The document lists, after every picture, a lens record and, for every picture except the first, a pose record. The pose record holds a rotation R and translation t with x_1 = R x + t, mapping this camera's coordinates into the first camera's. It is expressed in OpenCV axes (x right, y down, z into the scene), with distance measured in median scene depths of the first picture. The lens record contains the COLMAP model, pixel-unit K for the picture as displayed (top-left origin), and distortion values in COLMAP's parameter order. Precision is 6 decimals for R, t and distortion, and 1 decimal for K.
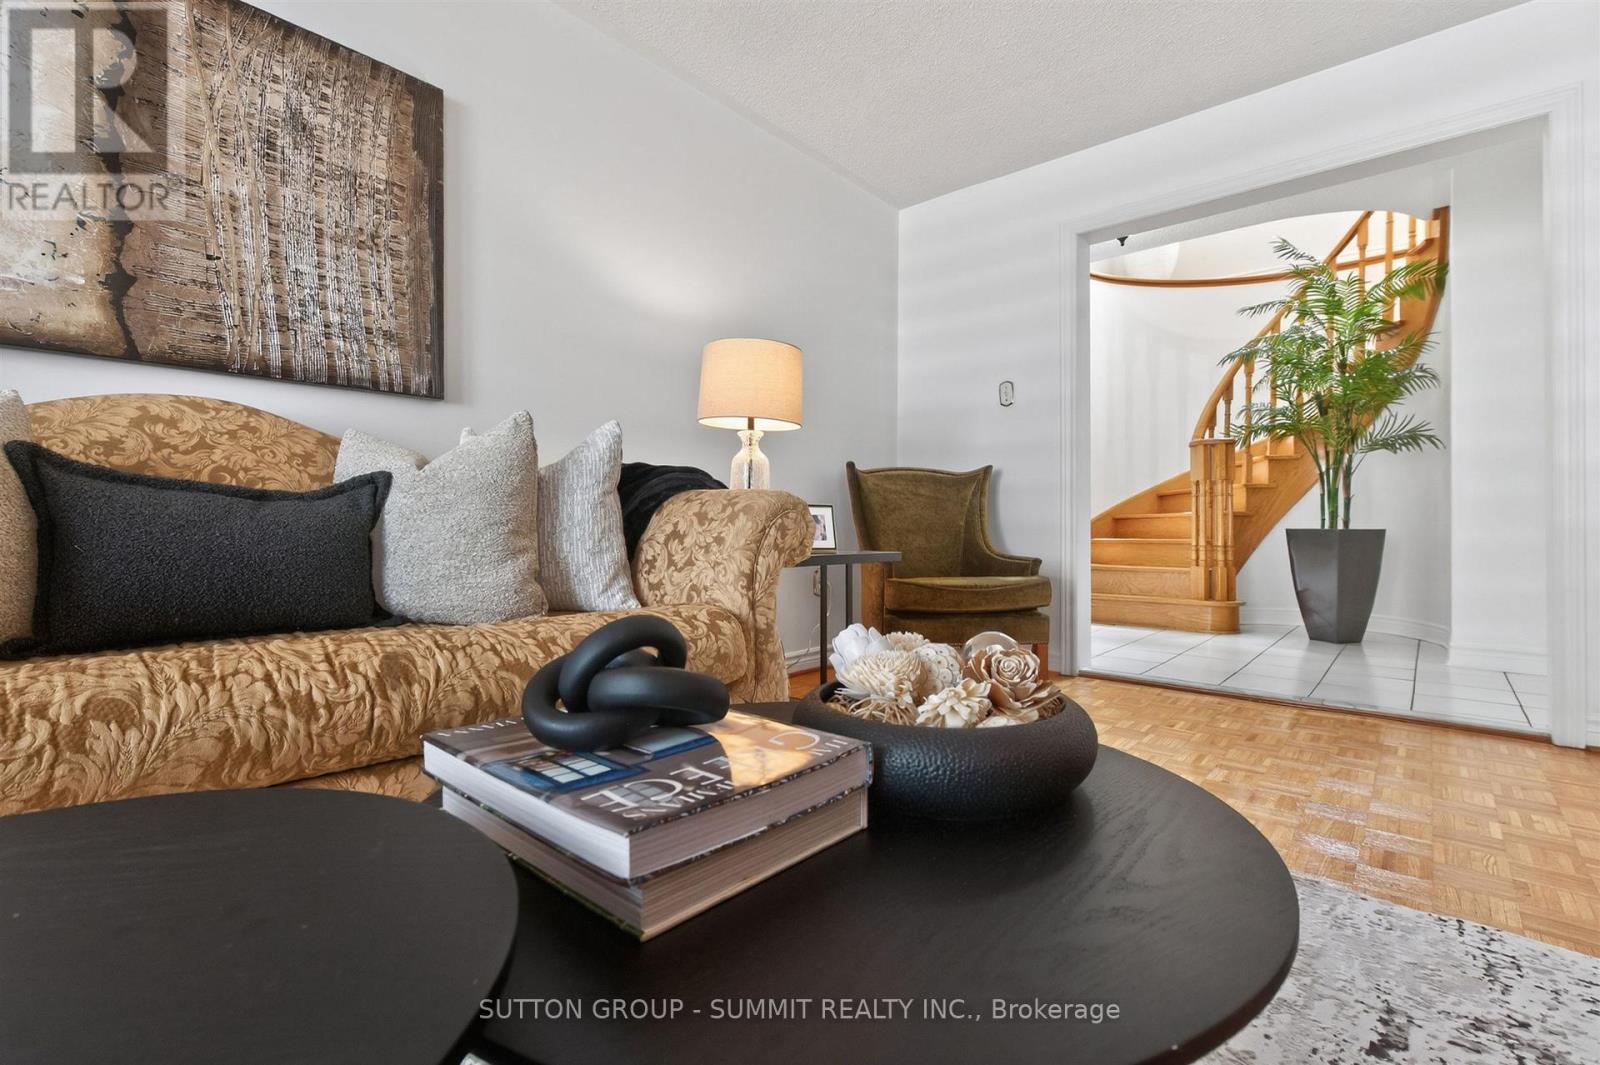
lens RADIAL K [[713.4, 0, 800.0], [0, 713.4, 532.5], [0, 0, 1]] dist [-0.000619, -0.000453]
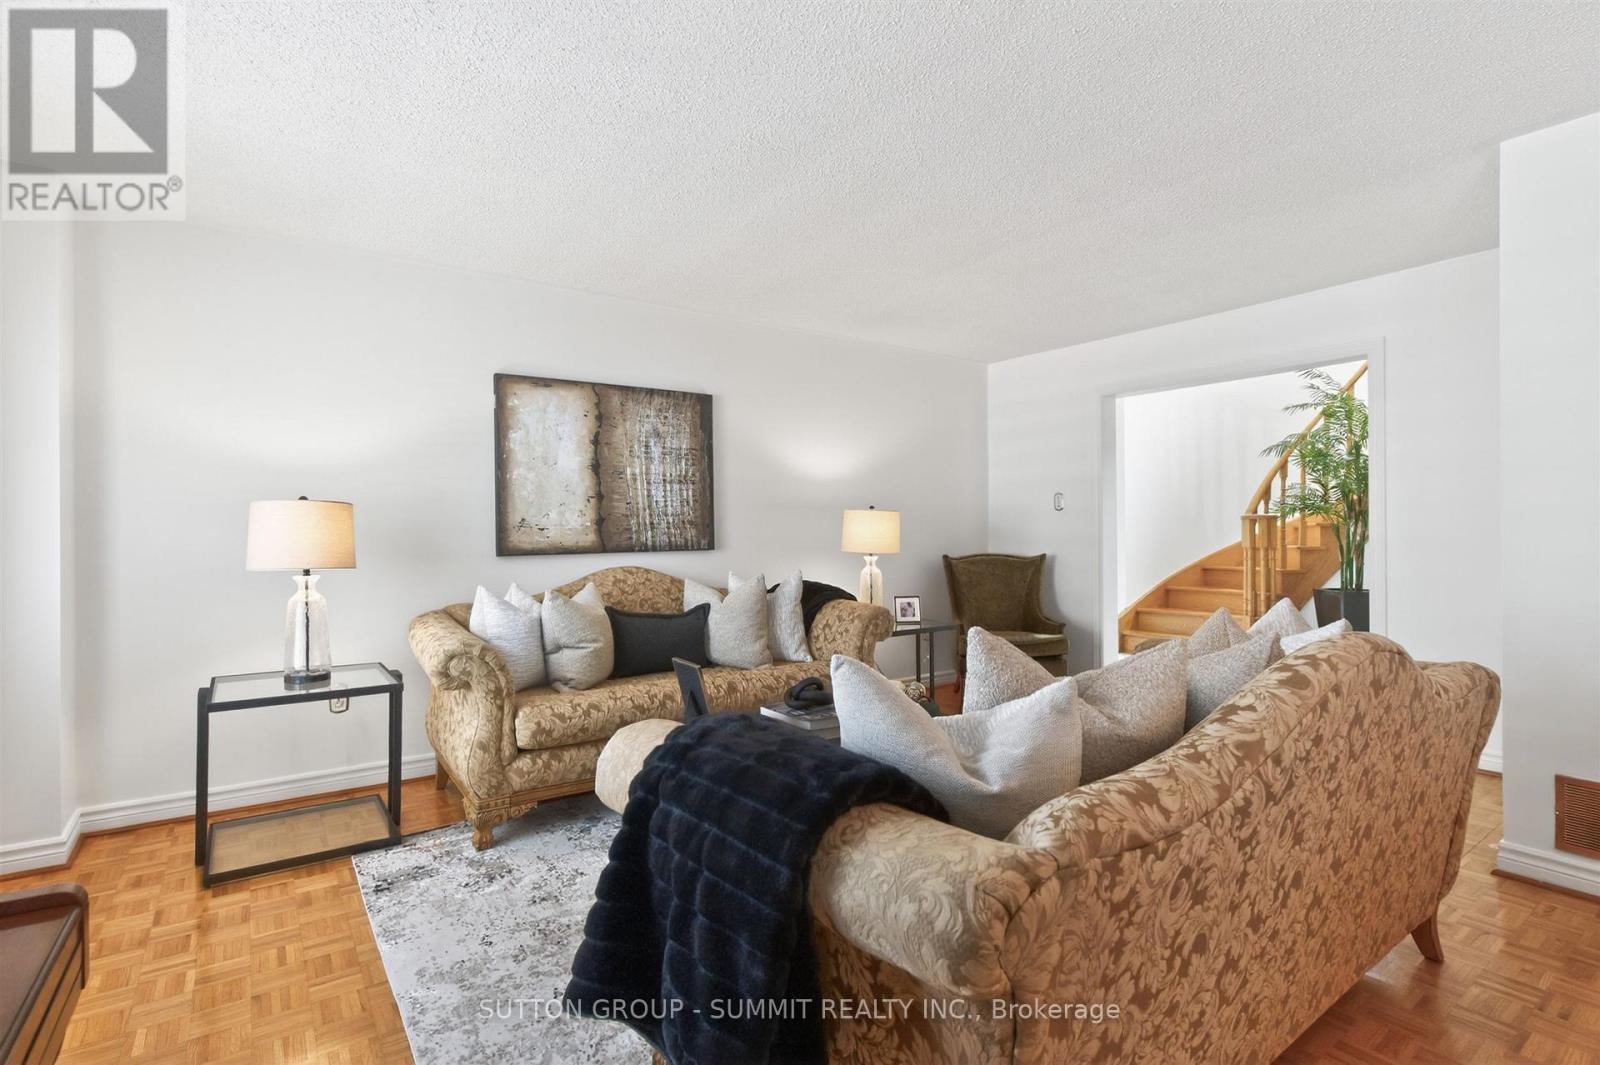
lens RADIAL K [[784.4, 0, 800.0], [0, 784.4, 532.5], [0, 0, 1]] dist [-0.002833, -0.000349]
pose [[0.972068, -0.013841, -0.234291, 0.279032], [0.014170, 0.999900, -0.000276, -0.257777], [0.234271, -0.003052, 0.972166, -1.213928]]
